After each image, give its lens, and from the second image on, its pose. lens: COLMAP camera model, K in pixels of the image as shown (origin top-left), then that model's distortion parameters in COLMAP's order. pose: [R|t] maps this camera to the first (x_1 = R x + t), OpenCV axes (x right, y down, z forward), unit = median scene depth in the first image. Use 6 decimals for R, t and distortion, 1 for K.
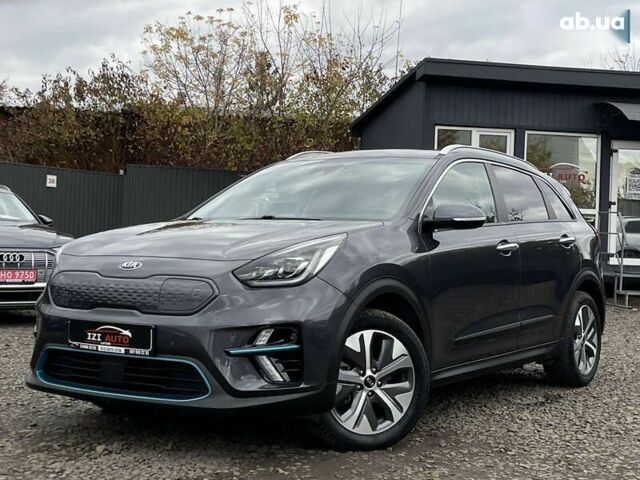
lens RADIAL K [[1019.7, 0, 320.0], [0, 1019.7, 240.0], [0, 0, 1]] dist [0.087491, -0.044510]
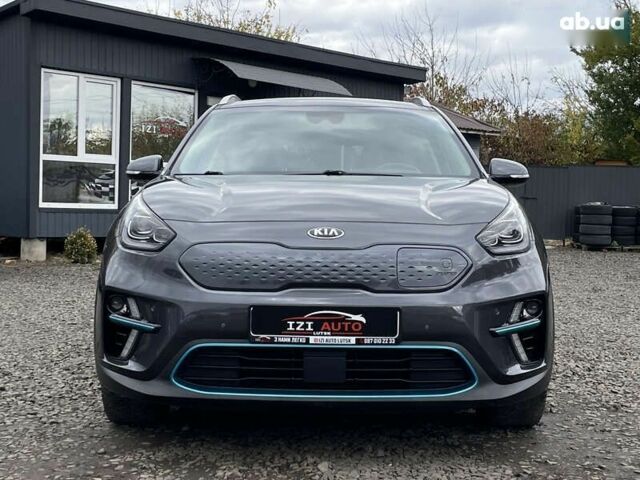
lens RADIAL K [[1019.7, 0, 320.0], [0, 1019.7, 240.0], [0, 0, 1]] dist [0.087491, -0.044510]
pose [[0.827523, -0.027137, 0.560776, -0.647153], [0.002064, 0.998971, 0.045297, -0.005092], [-0.561428, -0.036327, 0.826728, 0.364055]]
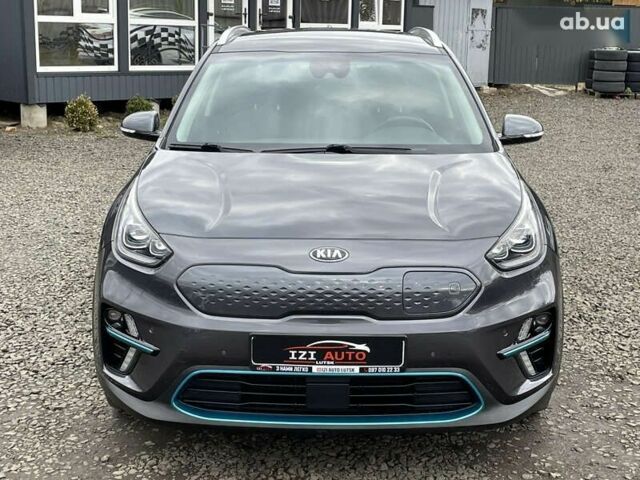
lens RADIAL K [[1019.7, 0, 320.0], [0, 1019.7, 240.0], [0, 0, 1]] dist [0.087491, -0.044510]
pose [[0.831325, -0.128264, 0.540784, -0.613485], [0.003194, 0.974093, 0.226127, -0.159751], [-0.555778, -0.186258, 0.810197, 0.407671]]
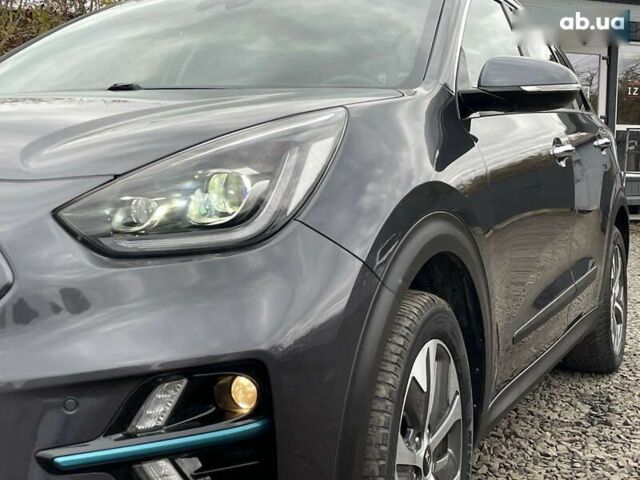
lens RADIAL K [[1019.7, 0, 320.0], [0, 1019.7, 240.0], [0, 0, 1]] dist [0.087491, -0.044510]
pose [[0.982824, -0.025868, 0.182723, -0.060363], [0.012259, 0.997091, 0.075223, 0.015473], [-0.184137, -0.071691, 0.980283, 0.636169]]
